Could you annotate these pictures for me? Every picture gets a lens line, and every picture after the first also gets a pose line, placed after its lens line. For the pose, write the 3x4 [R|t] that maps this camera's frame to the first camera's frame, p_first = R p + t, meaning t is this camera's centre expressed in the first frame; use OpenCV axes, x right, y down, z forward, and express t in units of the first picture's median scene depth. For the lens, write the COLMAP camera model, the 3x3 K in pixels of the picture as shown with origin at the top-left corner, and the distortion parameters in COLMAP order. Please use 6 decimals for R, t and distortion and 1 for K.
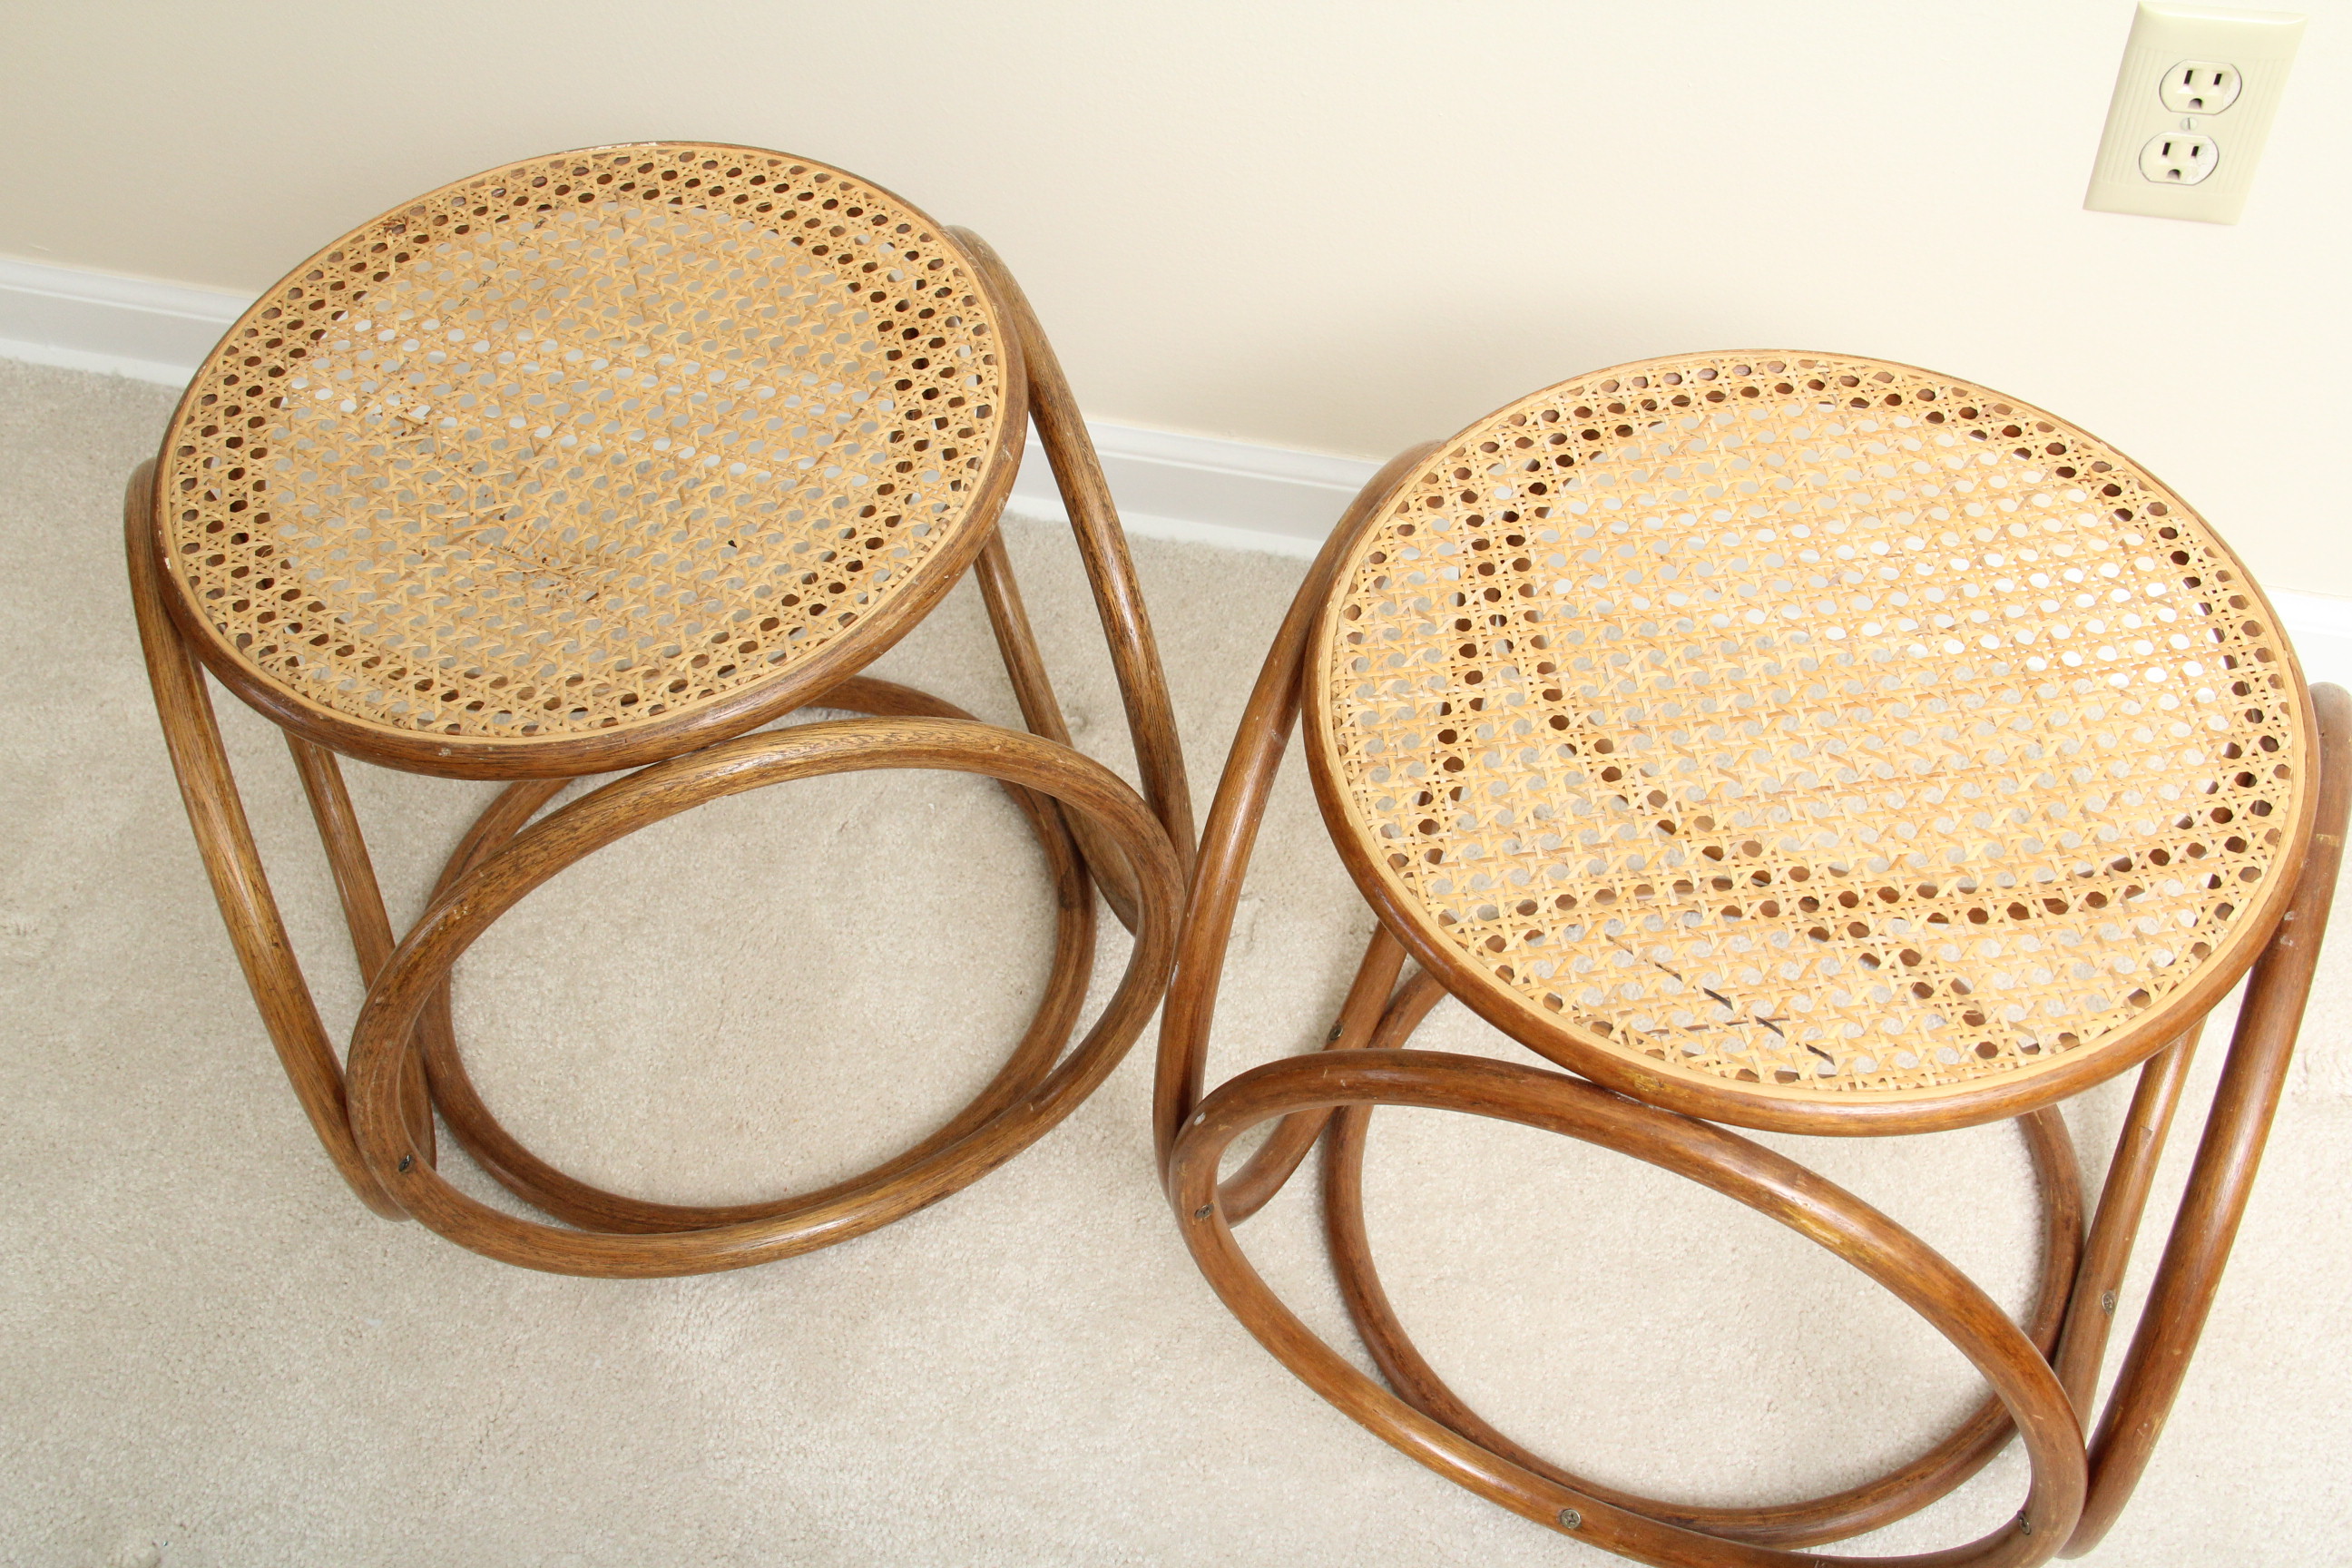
lens RADIAL K [[2690.5, 0, 1212.5], [0, 2690.5, 795.4], [0, 0, 1]] dist [-0.021389, 0.000000]
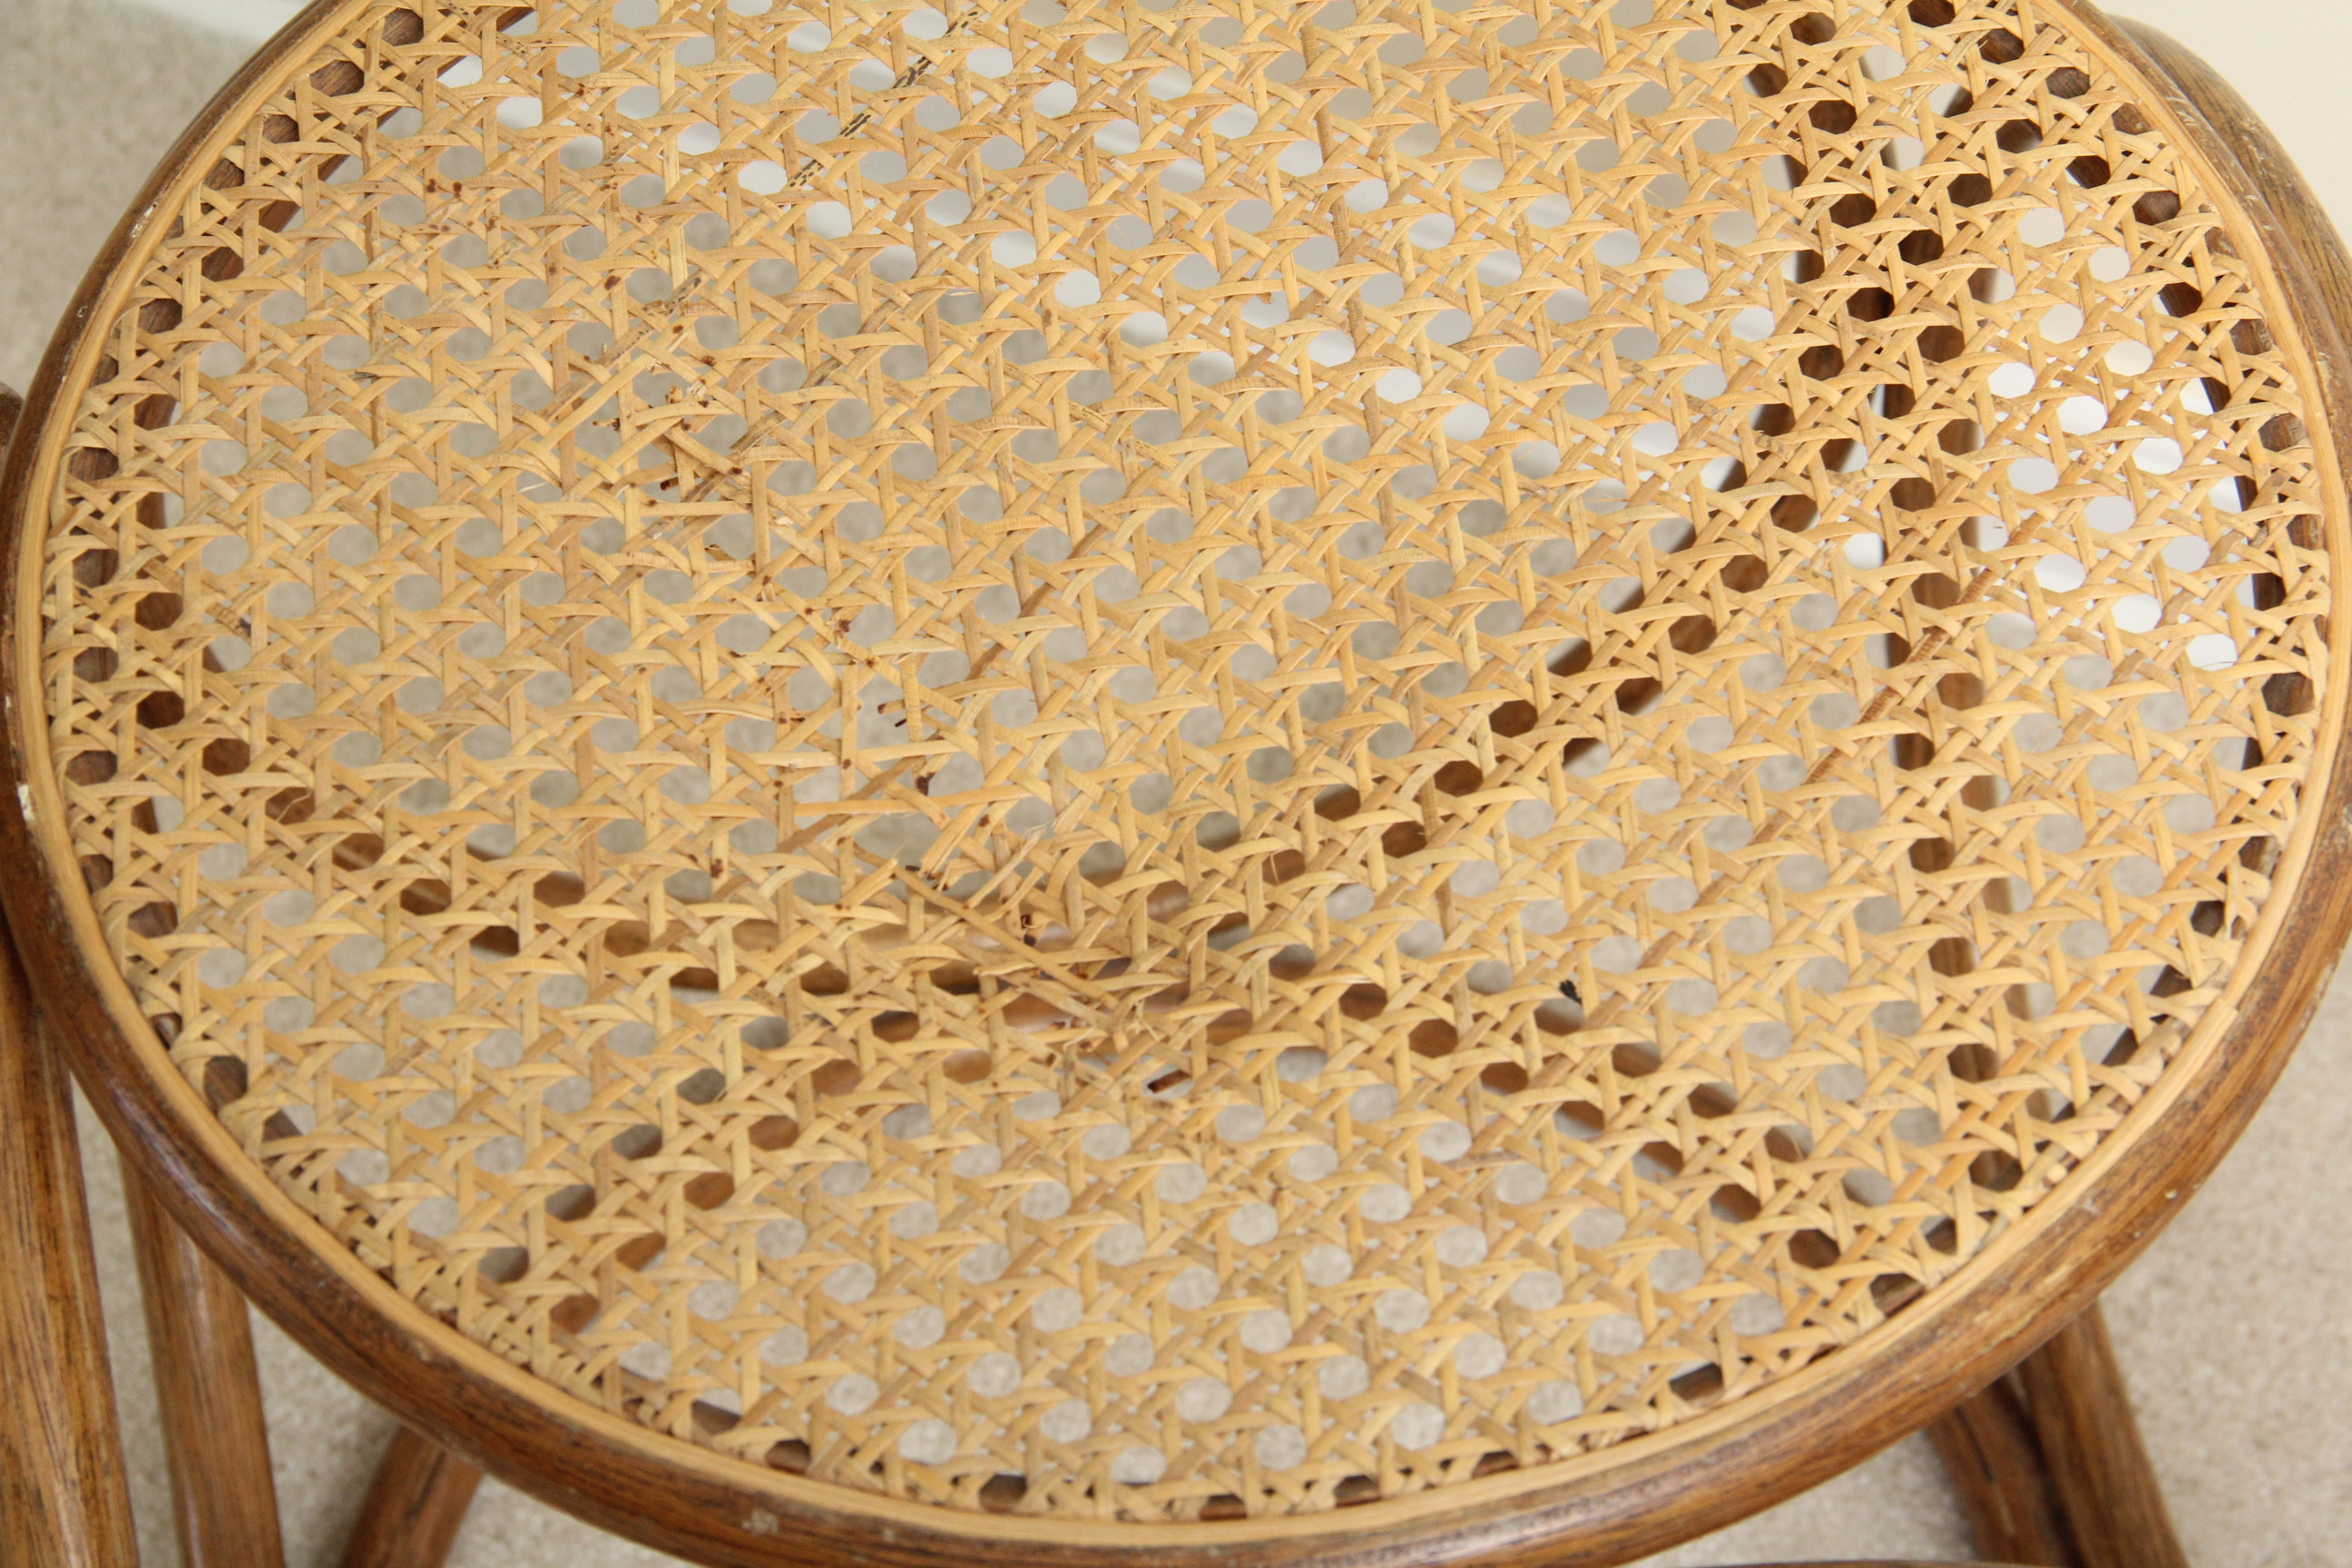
lens RADIAL K [[6262.2, 0, 1196.2], [0, 6262.2, 772.2], [0, 0, 1]] dist [0.337864, 0.000000]
pose [[0.985776, 0.148535, -0.078631, -0.161273], [-0.146846, 0.988794, 0.026871, -0.134053], [0.081742, -0.014942, 0.996542, 0.149123]]
